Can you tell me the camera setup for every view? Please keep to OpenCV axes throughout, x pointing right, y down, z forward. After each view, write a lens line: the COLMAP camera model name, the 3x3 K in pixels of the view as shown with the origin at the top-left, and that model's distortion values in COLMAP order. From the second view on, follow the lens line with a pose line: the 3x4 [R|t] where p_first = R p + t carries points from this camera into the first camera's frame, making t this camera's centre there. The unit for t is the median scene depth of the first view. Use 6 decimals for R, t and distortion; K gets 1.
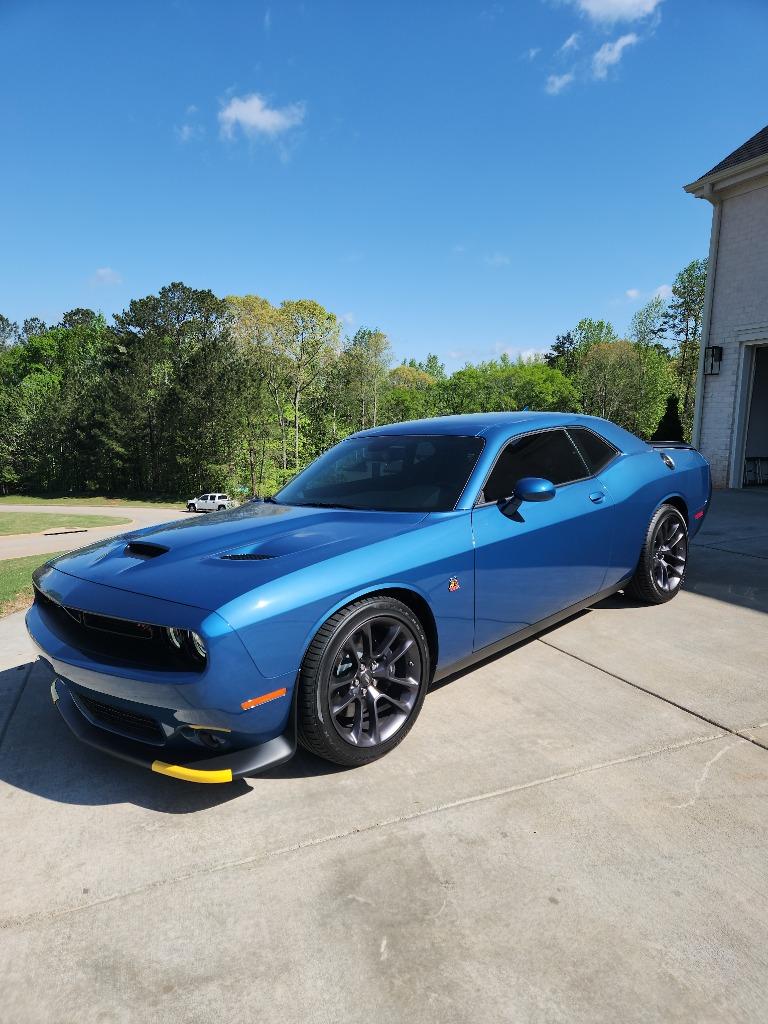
lens RADIAL K [[671.0, 0, 437.1], [0, 671.0, 494.3], [0, 0, 1]] dist [0.056073, -0.035322]
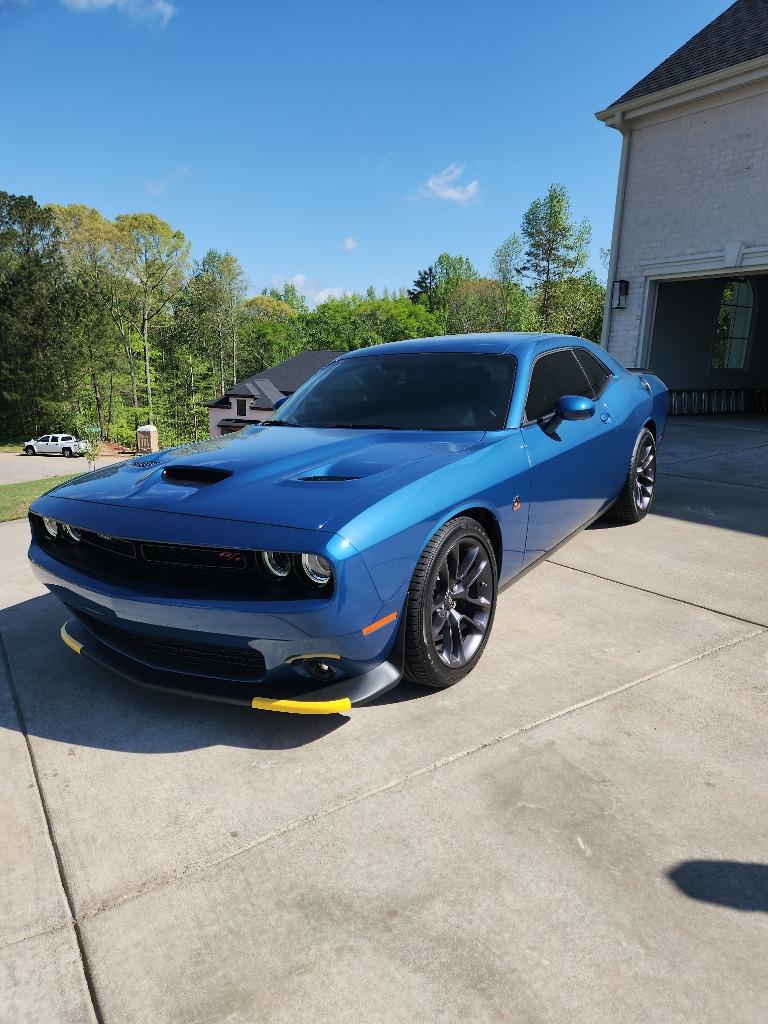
lens RADIAL K [[671.0, 0, 389.6], [0, 671.0, 509.4], [0, 0, 1]] dist [0.056073, -0.035322]
pose [[0.976863, -0.032921, 0.211317, -0.330958], [0.011110, 0.994559, 0.103582, 0.035586], [-0.213577, -0.098838, 0.971914, 0.075970]]
